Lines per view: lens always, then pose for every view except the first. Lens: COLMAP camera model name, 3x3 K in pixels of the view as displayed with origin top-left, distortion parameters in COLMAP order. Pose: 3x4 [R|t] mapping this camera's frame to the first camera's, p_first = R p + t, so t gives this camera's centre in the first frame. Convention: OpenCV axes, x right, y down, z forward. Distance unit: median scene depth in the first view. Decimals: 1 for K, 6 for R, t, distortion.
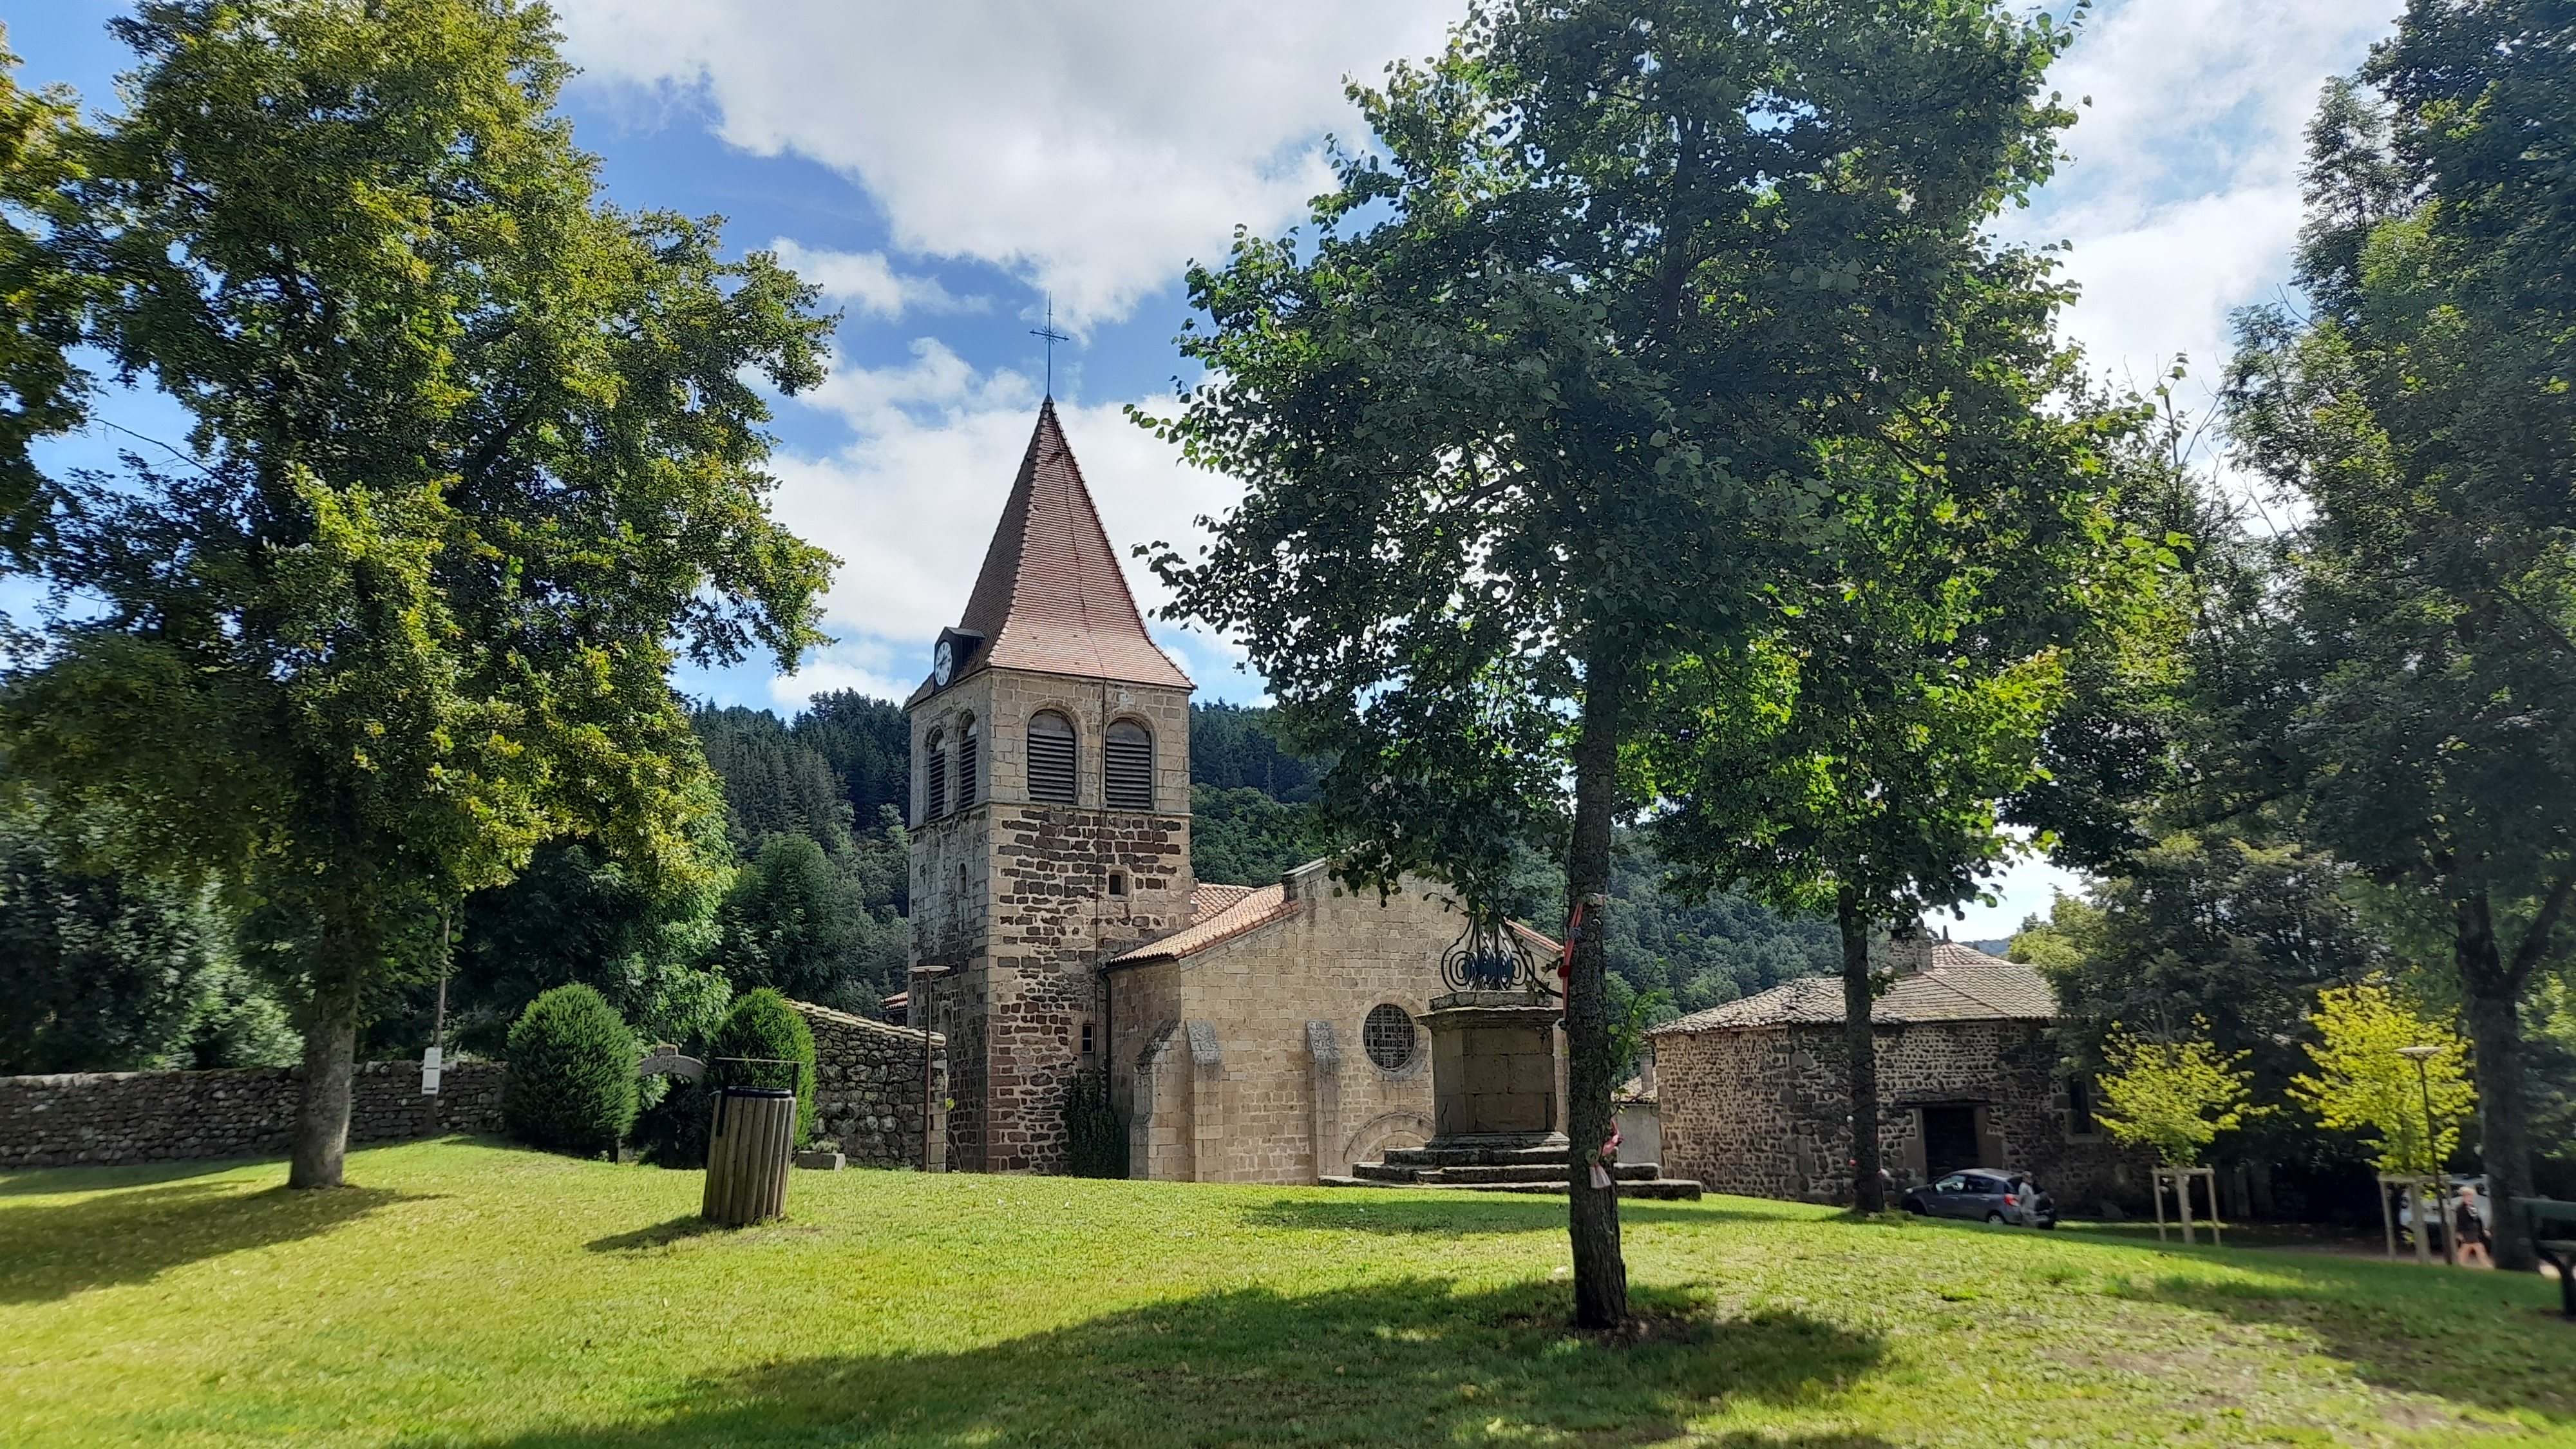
lens RADIAL K [[1889.9, 0, 1300.4], [0, 1889.9, 717.1], [0, 0, 1]] dist [0.082039, -0.099735]
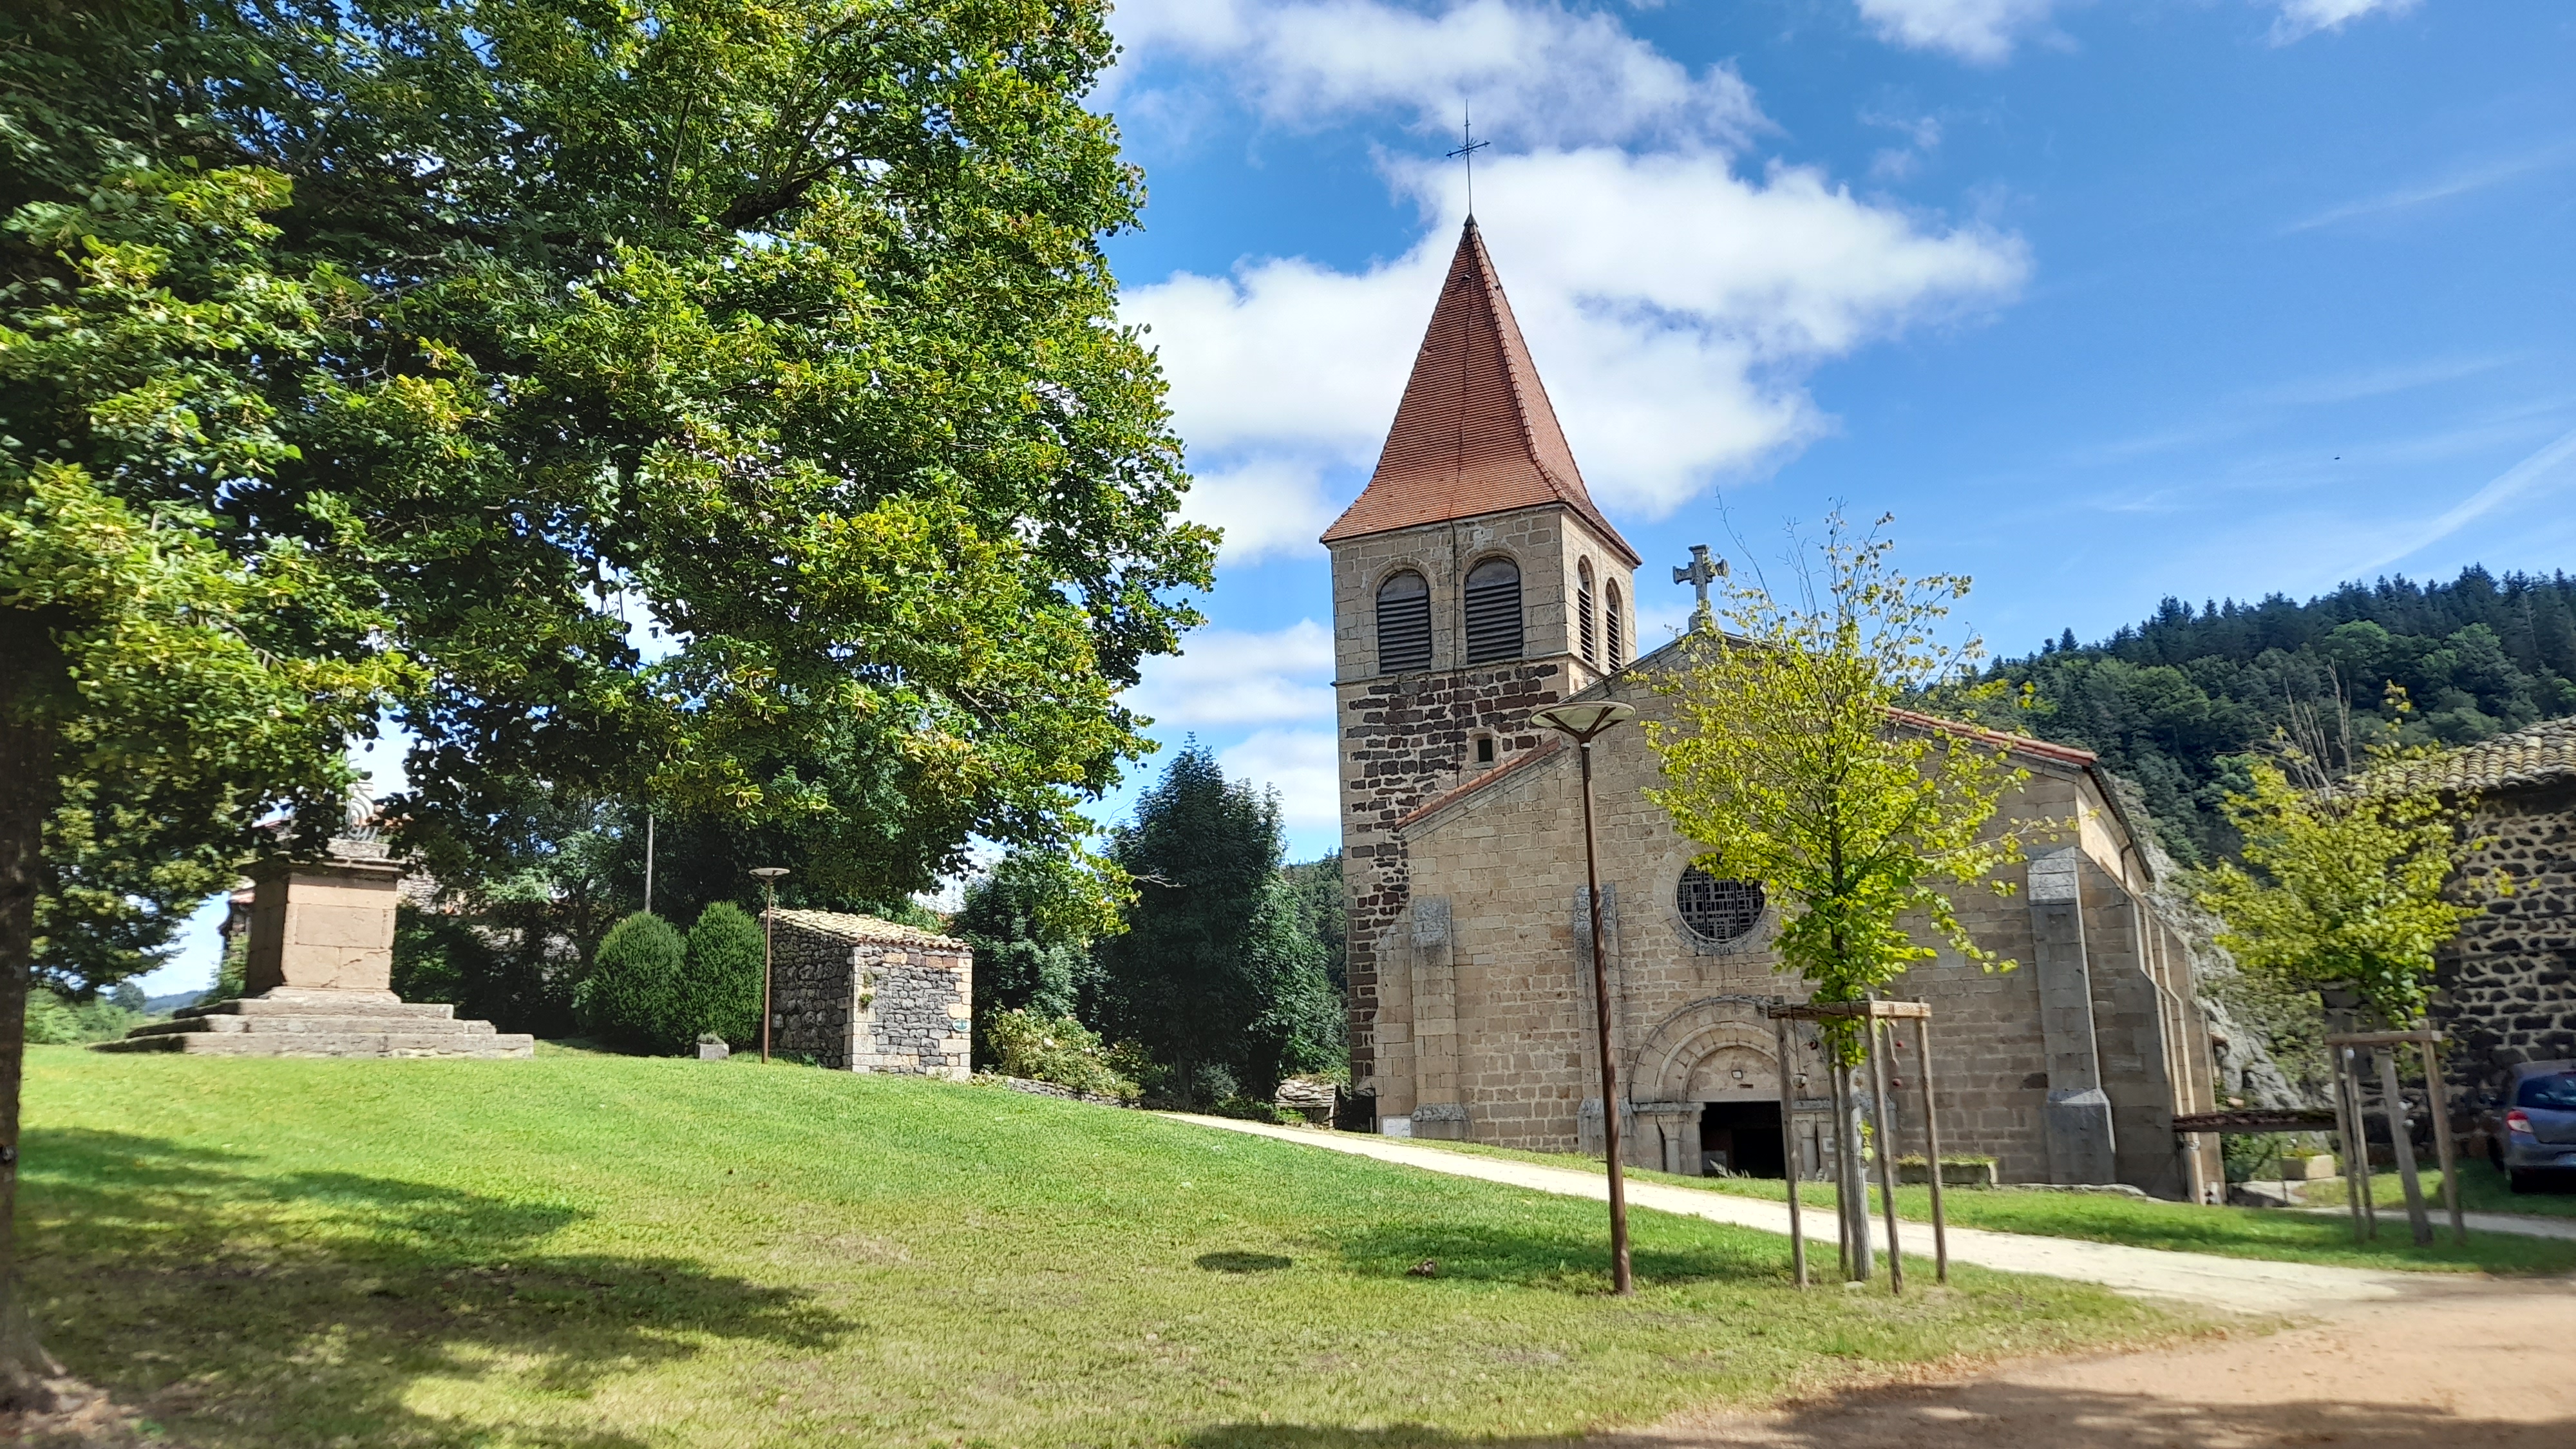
lens RADIAL K [[1858.7, 0, 1288.0], [0, 1858.7, 724.5], [0, 0, 1]] dist [0.060347, -0.031092]
pose [[0.538238, -0.163216, -0.826837, 0.571099], [0.182648, 0.980342, -0.074621, 0.126884], [0.822763, -0.110857, 0.557469, 0.464830]]
